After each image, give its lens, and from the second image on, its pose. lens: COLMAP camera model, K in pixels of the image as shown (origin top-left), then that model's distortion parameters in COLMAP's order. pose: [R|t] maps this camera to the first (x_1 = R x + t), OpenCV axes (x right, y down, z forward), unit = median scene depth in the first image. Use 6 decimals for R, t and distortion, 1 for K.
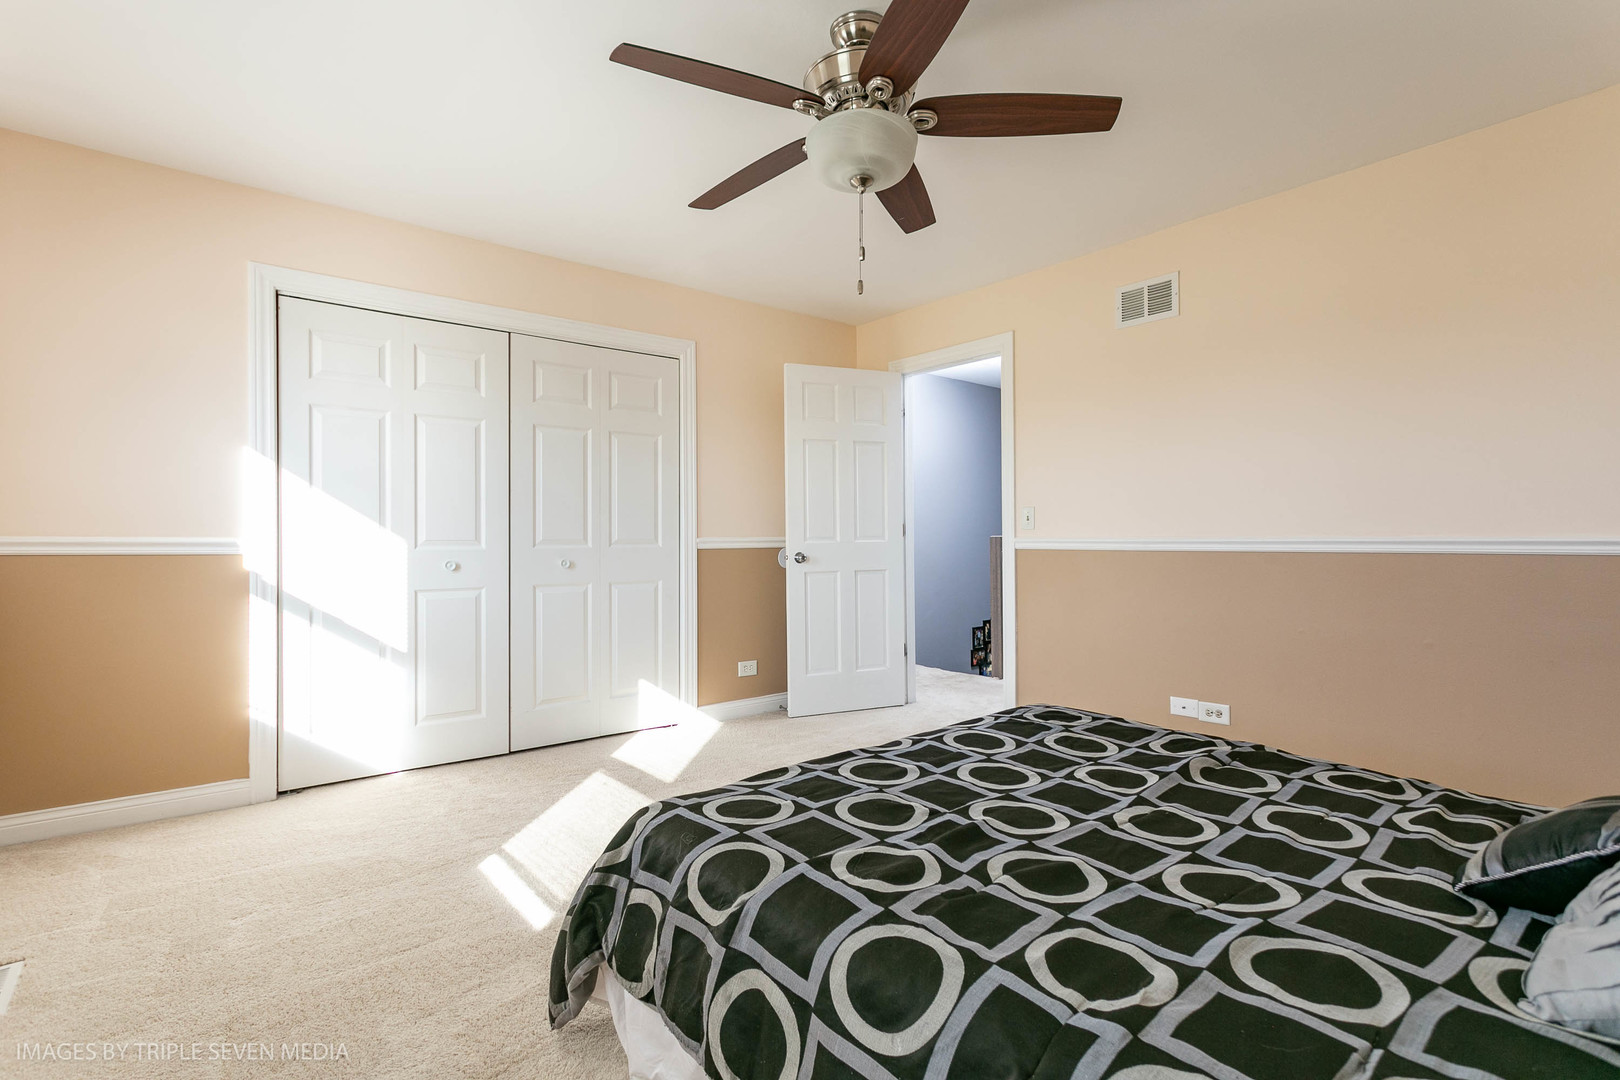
lens RADIAL K [[788.4, 0, 813.9], [0, 788.4, 533.6], [0, 0, 1]] dist [0.019466, 0.000126]
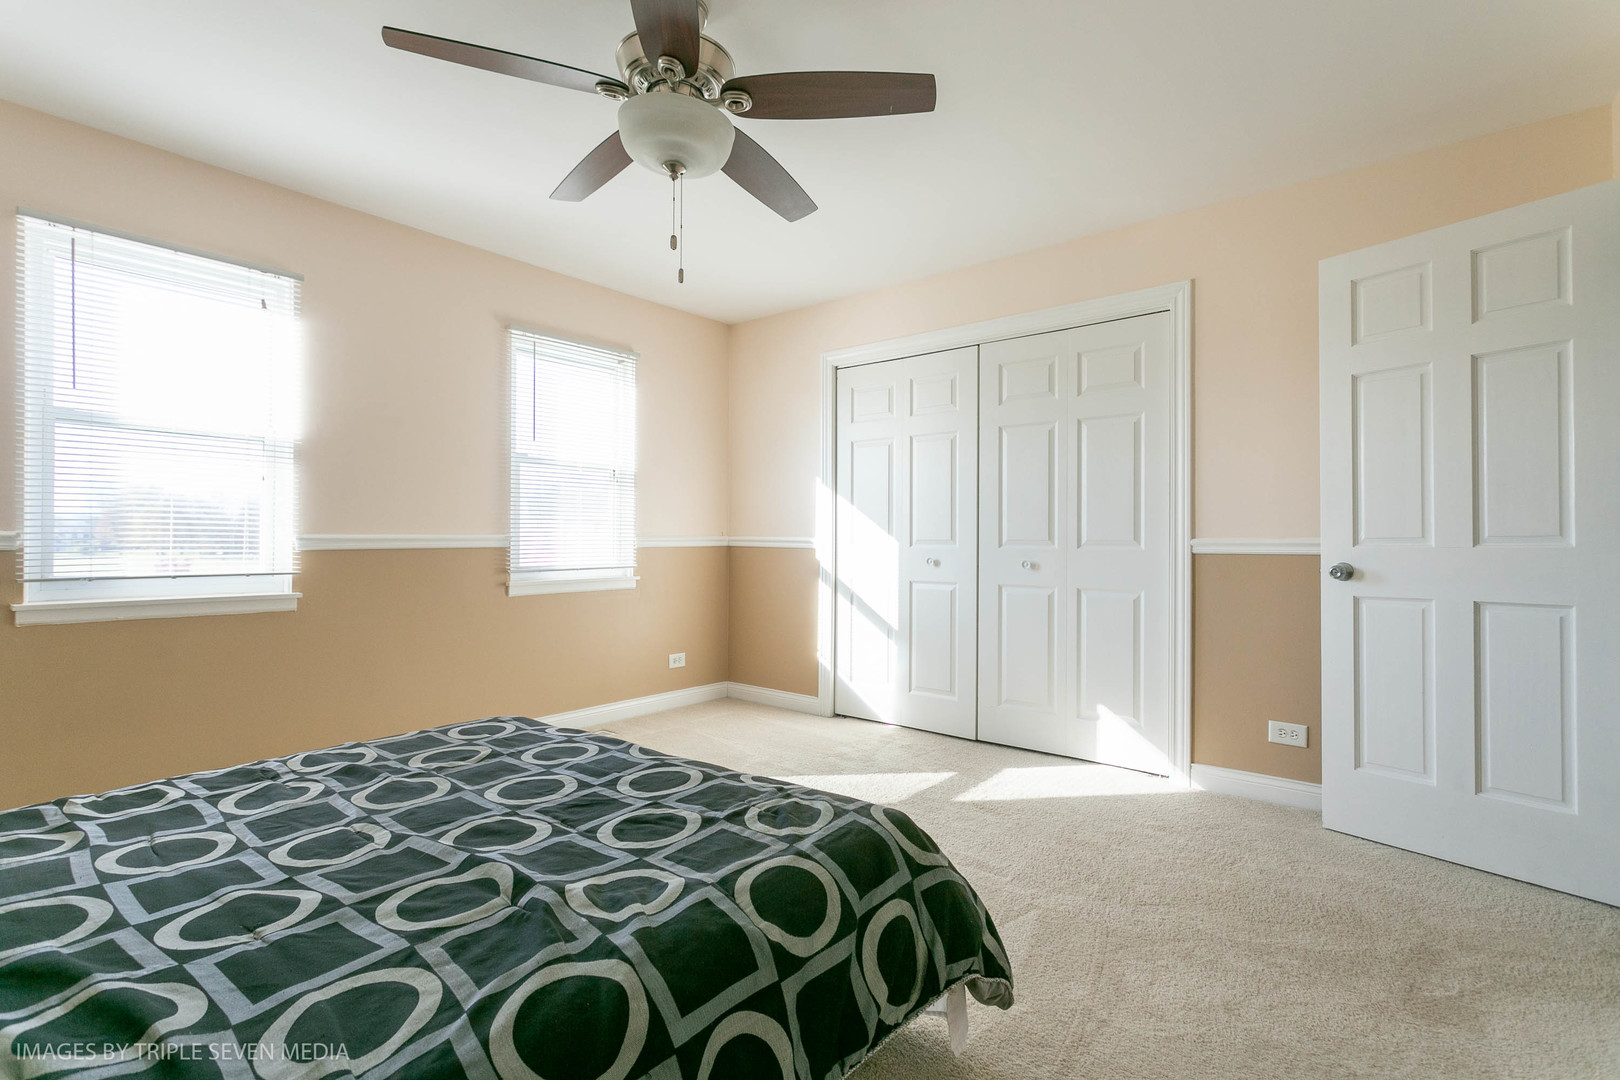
lens RADIAL K [[788.4, 0, 786.1], [0, 788.4, 541.4], [0, 0, 1]] dist [0.019466, 0.000126]
pose [[0.216741, 0.006113, -0.976210, 0.610286], [0.008943, 0.999926, 0.008247, -0.002335], [0.976188, -0.010517, 0.216670, 0.533727]]
